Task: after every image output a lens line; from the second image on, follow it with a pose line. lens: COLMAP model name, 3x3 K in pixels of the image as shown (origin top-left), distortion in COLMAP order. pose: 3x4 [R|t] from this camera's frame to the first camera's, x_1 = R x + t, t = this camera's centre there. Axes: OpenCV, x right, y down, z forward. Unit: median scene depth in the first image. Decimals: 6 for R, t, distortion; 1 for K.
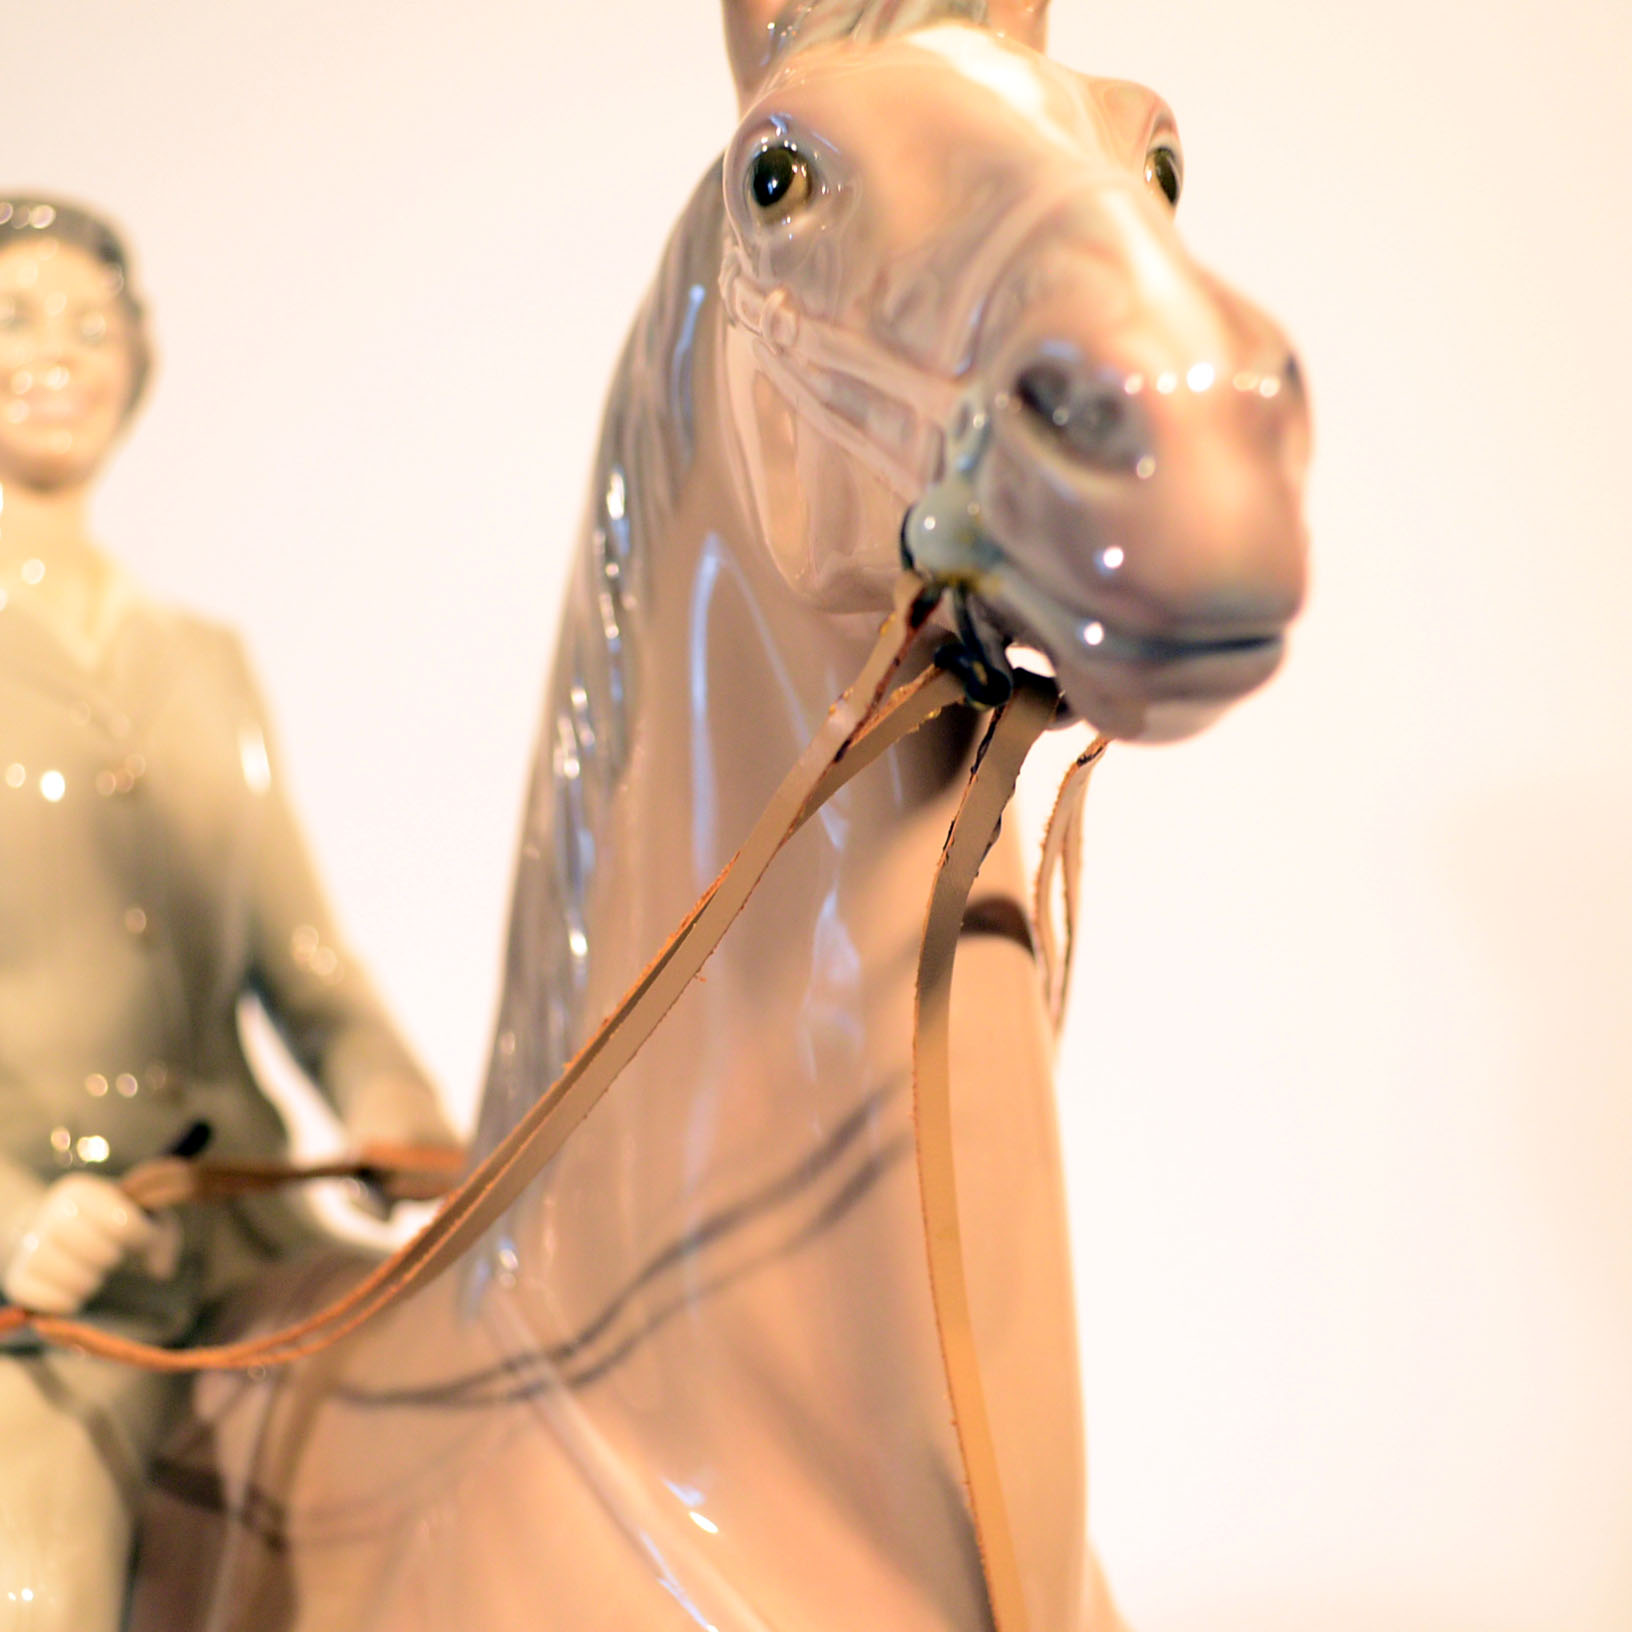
lens RADIAL K [[2105.1, 0, 854.2], [0, 2105.1, 783.1], [0, 0, 1]] dist [-0.012308, -0.008731]
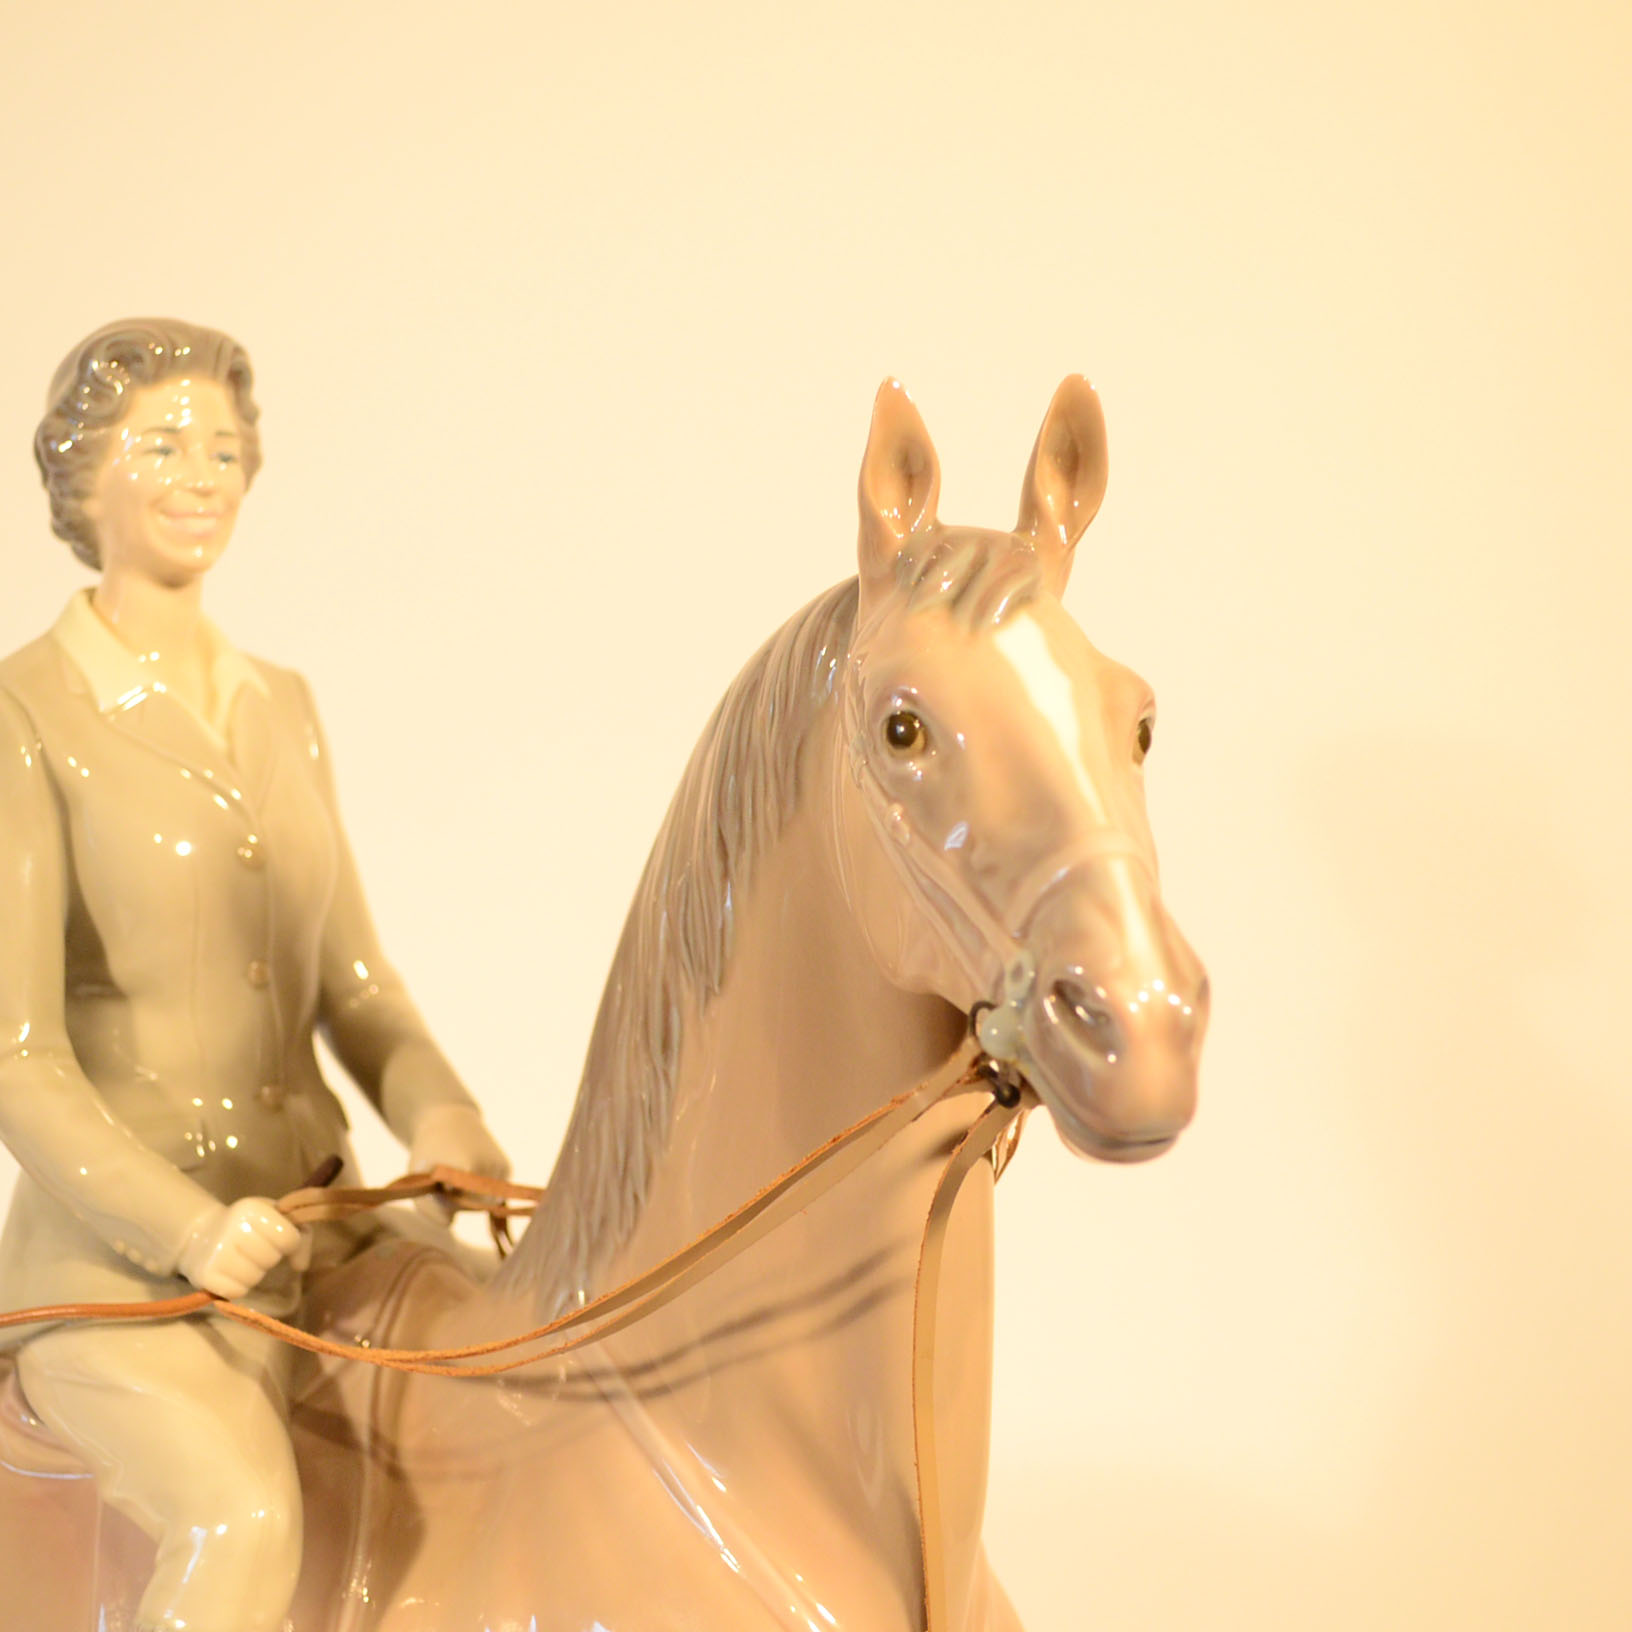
lens RADIAL K [[2809.9, 0, 816.0], [0, 2809.9, 816.0], [0, 0, 1]] dist [0.002365, -0.110178]
pose [[0.991669, 0.091329, 0.090838, -0.225164], [-0.105796, 0.979766, 0.169900, -0.448772], [-0.073483, -0.178094, 0.981266, -0.842629]]
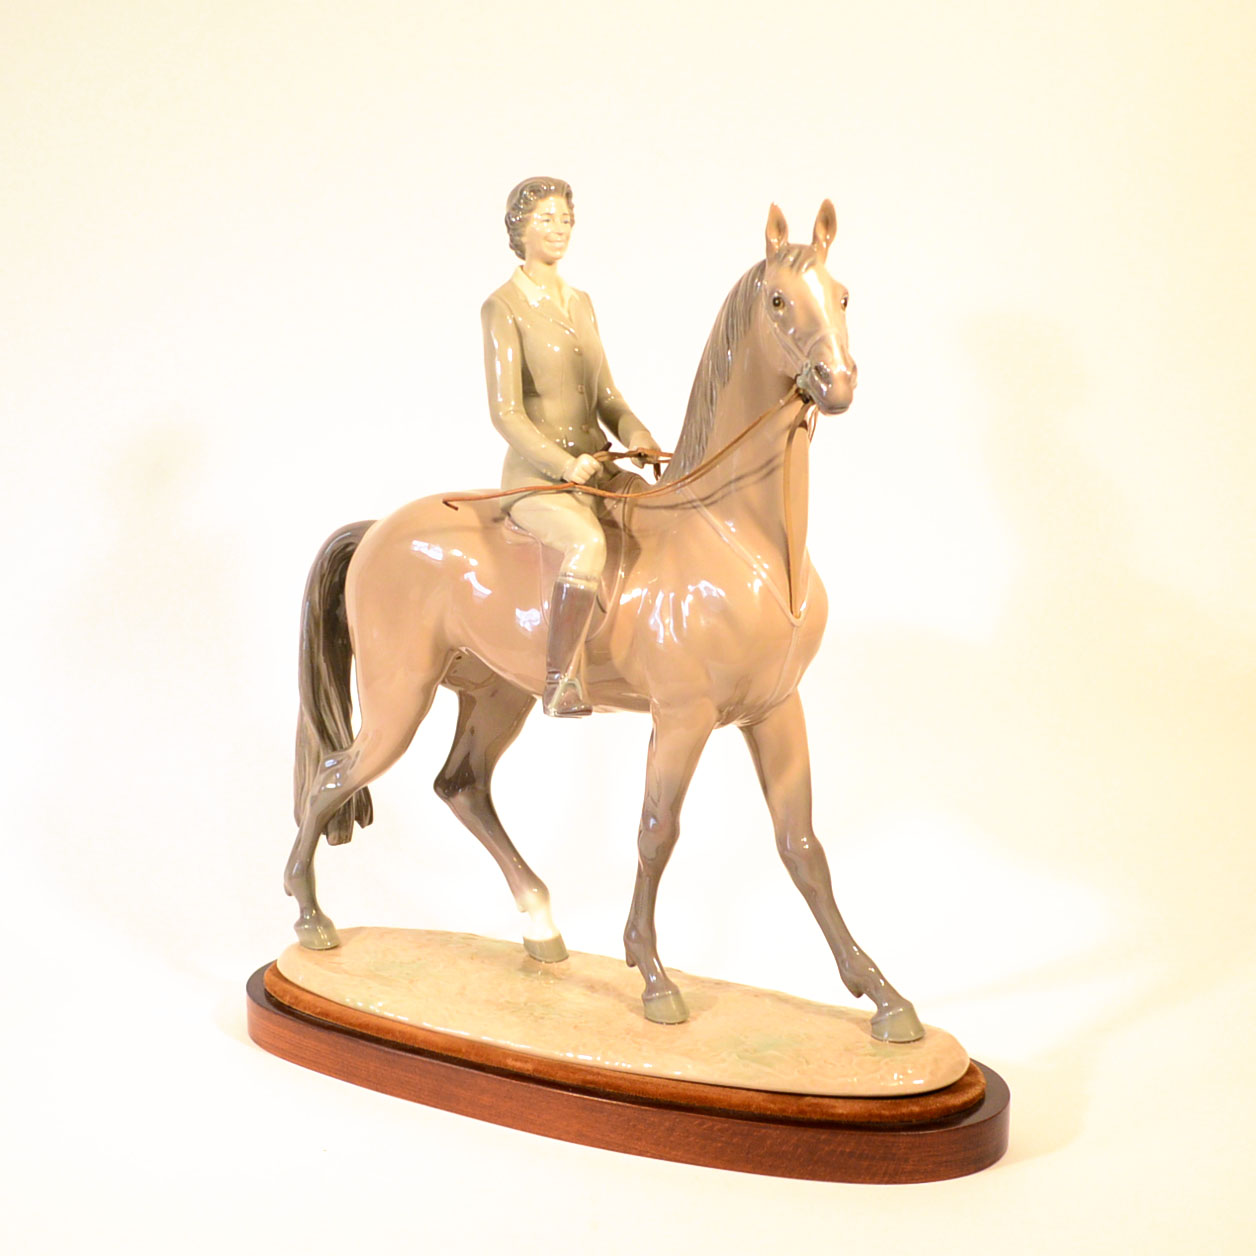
lens RADIAL K [[1826.0, 0, 661.7], [0, 1826.0, 628.1], [0, 0, 1]] dist [-0.007162, -0.011196]
pose [[0.996936, 0.070391, 0.034100, -0.359245], [-0.077374, 0.951323, 0.298325, -0.704371], [-0.011441, -0.300050, 0.953855, -3.141595]]
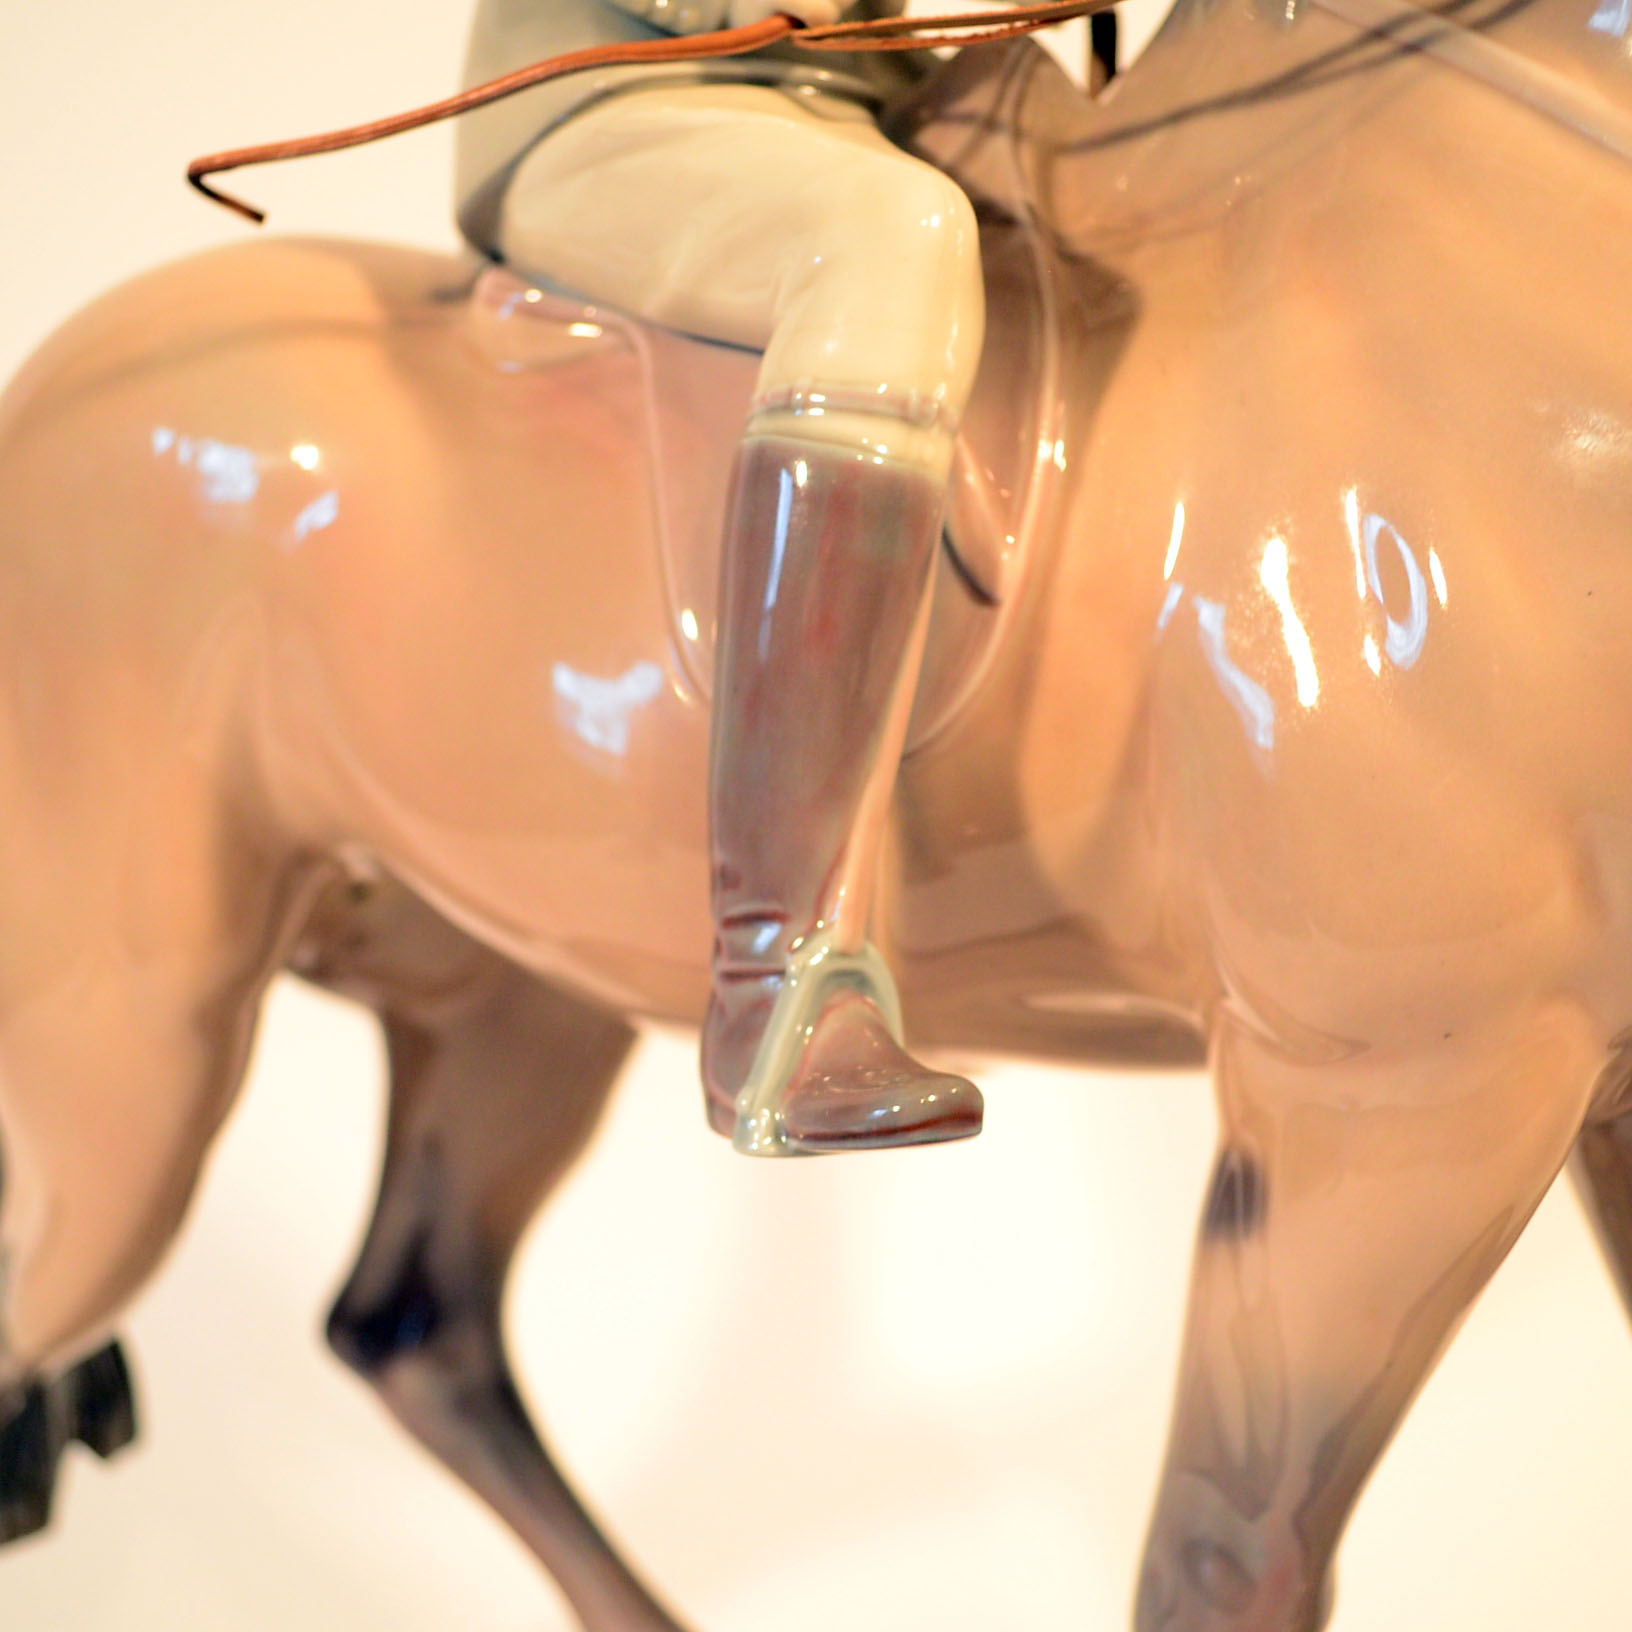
lens RADIAL K [[2105.1, 0, 854.2], [0, 2105.1, 783.1], [0, 0, 1]] dist [-0.012308, -0.008731]
pose [[0.996793, 0.012372, 0.079056, -0.489024], [-0.032175, 0.966560, 0.254414, 0.383105], [-0.073265, -0.256142, 0.963859, -0.004853]]
